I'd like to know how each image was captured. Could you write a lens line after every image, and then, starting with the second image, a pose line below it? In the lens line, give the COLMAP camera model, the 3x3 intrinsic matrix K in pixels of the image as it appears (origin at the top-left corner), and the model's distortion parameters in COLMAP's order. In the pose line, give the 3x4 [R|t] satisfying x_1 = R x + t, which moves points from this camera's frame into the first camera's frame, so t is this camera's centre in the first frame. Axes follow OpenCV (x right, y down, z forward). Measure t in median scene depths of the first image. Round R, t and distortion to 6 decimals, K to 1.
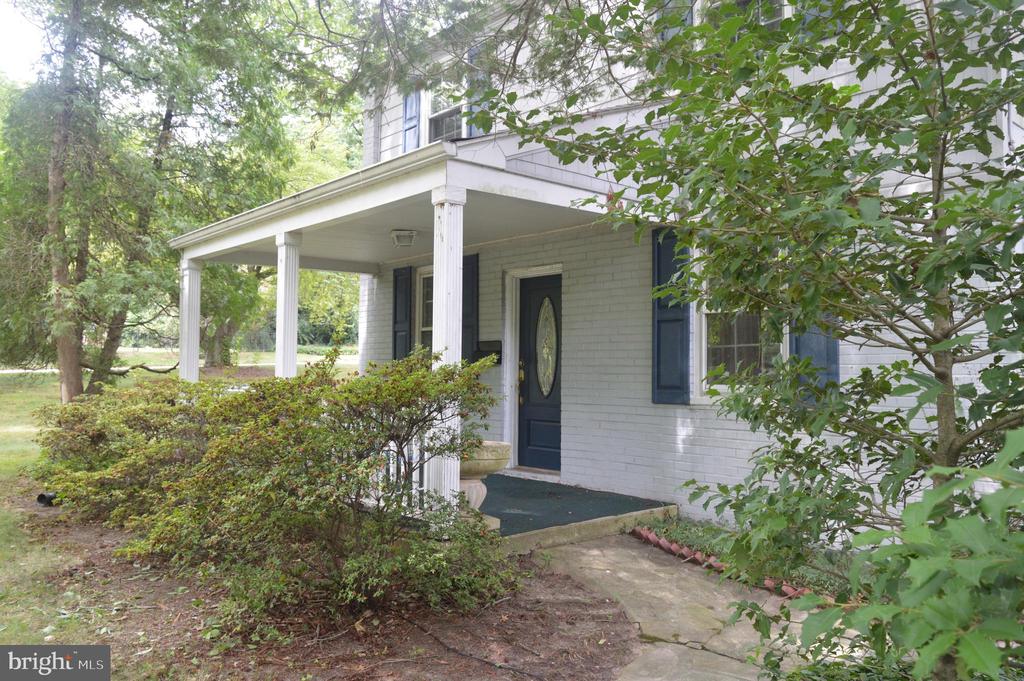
lens RADIAL K [[785.1, 0, 511.6], [0, 785.1, 321.6], [0, 0, 1]] dist [-0.049517, 0.000900]
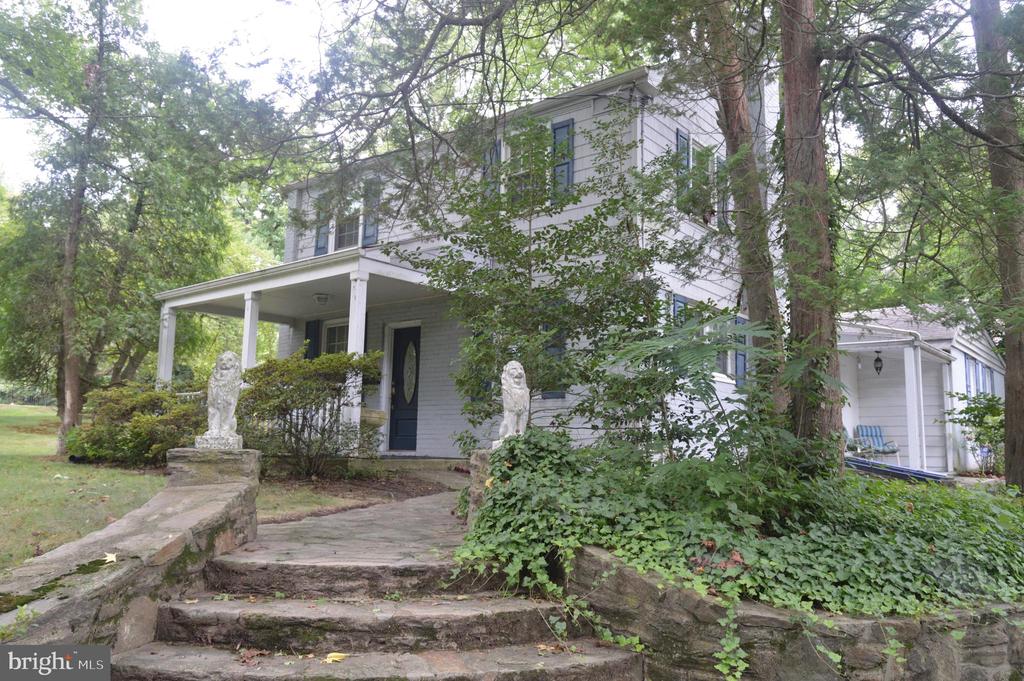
lens RADIAL K [[785.1, 0, 511.6], [0, 785.1, 321.6], [0, 0, 1]] dist [-0.049517, 0.000900]
pose [[0.985947, 0.038221, 0.162628, -0.014843], [-0.021969, 0.994686, -0.100583, 0.089690], [-0.165609, 0.095597, 0.981547, -0.617176]]
